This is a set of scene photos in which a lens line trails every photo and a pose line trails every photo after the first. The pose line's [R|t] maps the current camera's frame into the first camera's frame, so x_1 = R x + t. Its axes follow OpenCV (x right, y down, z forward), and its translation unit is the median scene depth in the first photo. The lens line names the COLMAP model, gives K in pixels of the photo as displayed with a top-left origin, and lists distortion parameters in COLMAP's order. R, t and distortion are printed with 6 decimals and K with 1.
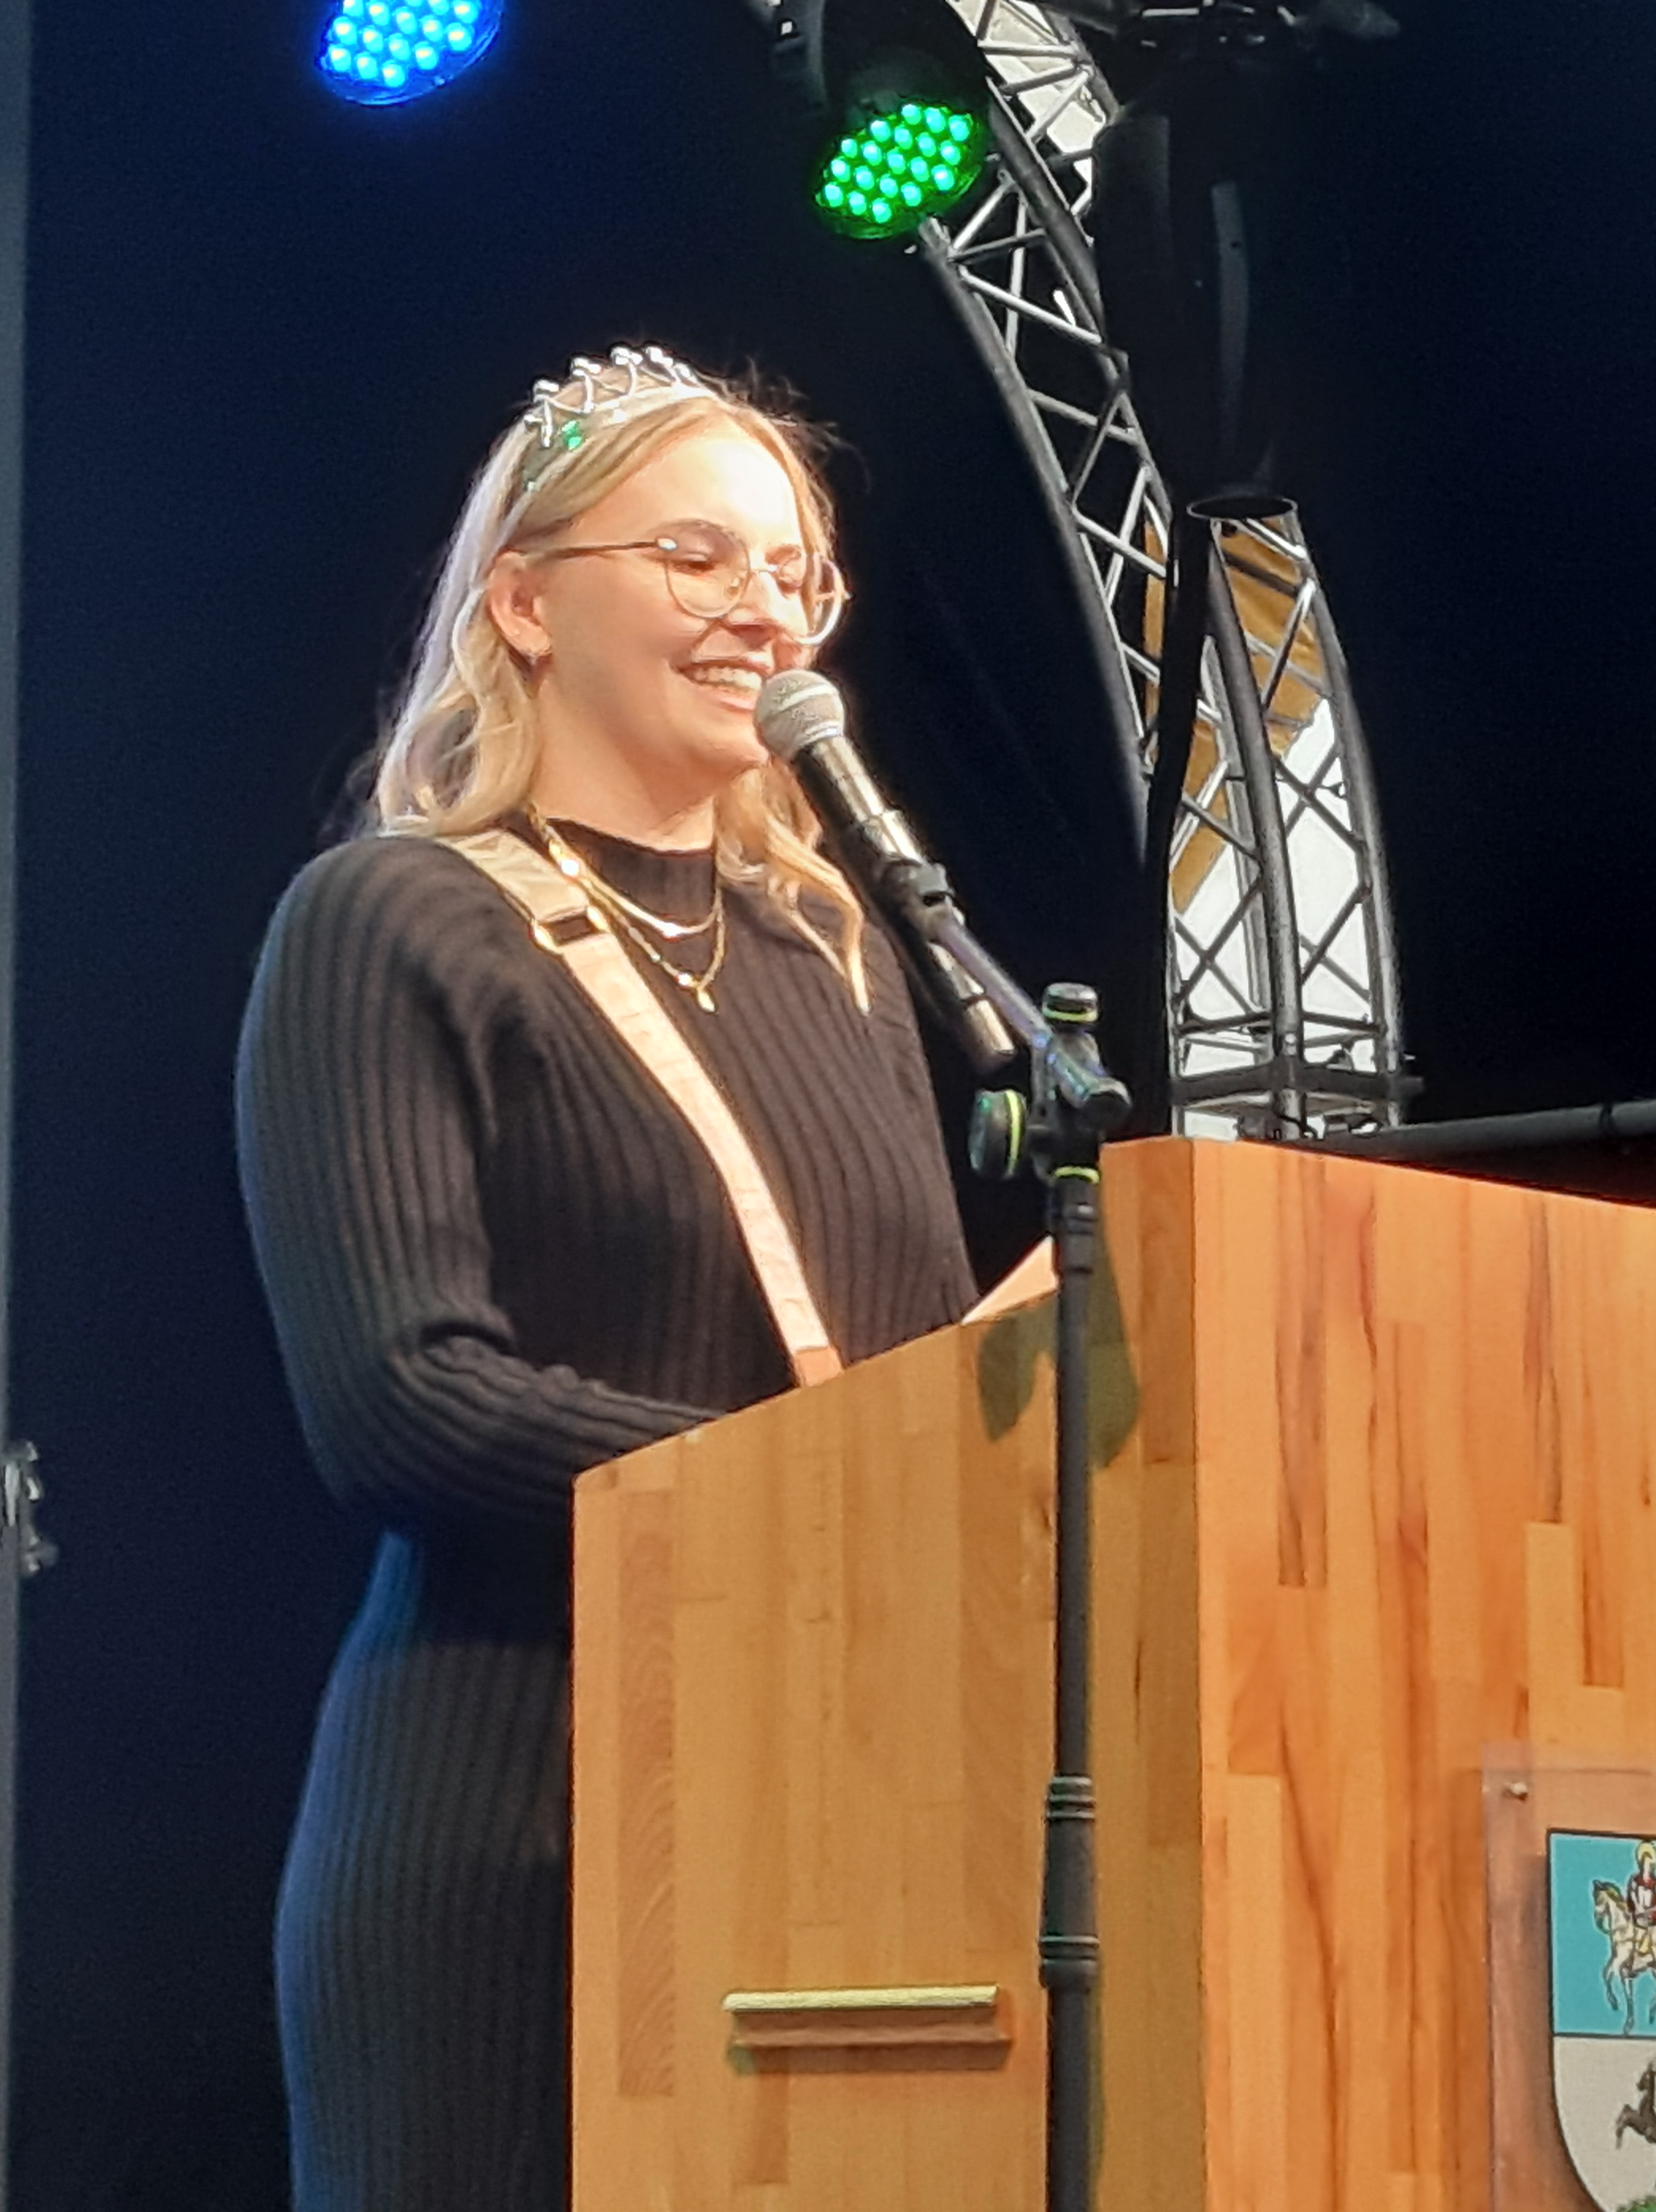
lens RADIAL K [[6938.3, 0, 828.0], [0, 6938.3, 1106.0], [0, 0, 1]] dist [0.184125, -1.392059]
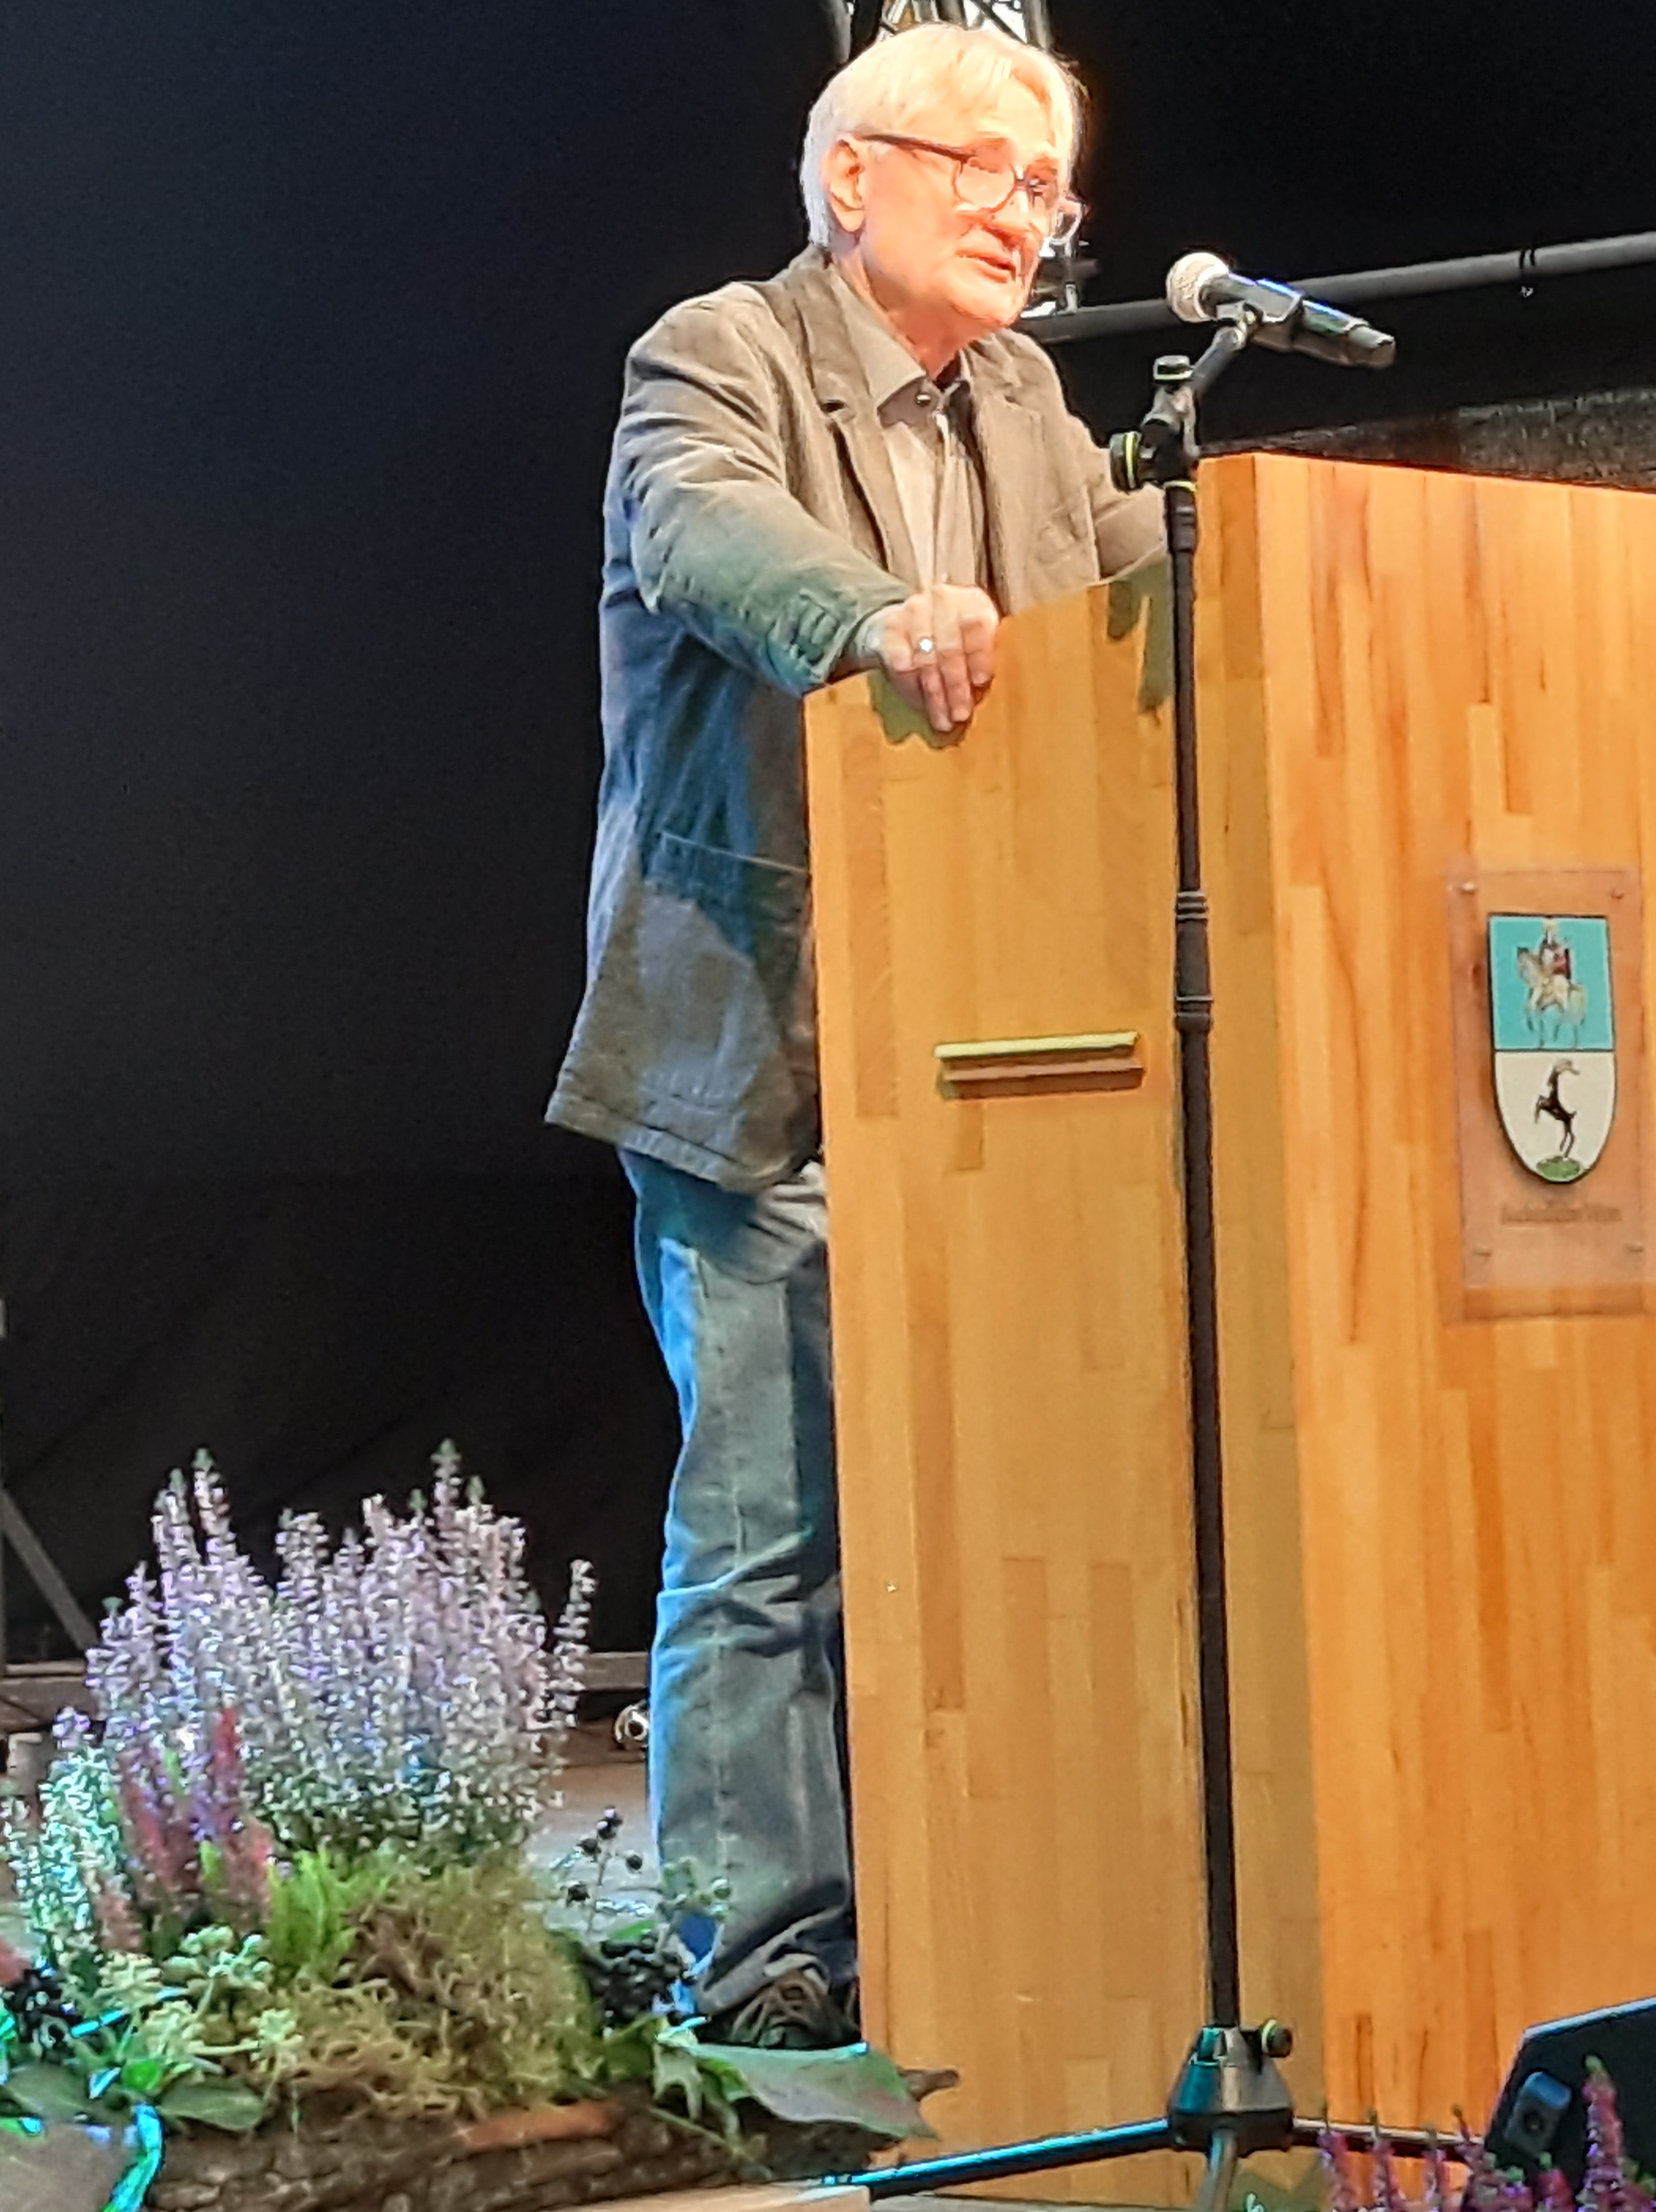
lens RADIAL K [[6938.3, 0, 828.0], [0, 6938.3, 1106.0], [0, 0, 1]] dist [0.184125, -1.392059]
pose [[0.996594, -0.040669, 0.071744, -0.055180], [0.031021, 0.990922, 0.130807, -0.020200], [-0.076413, -0.128136, 0.988808, -0.173424]]
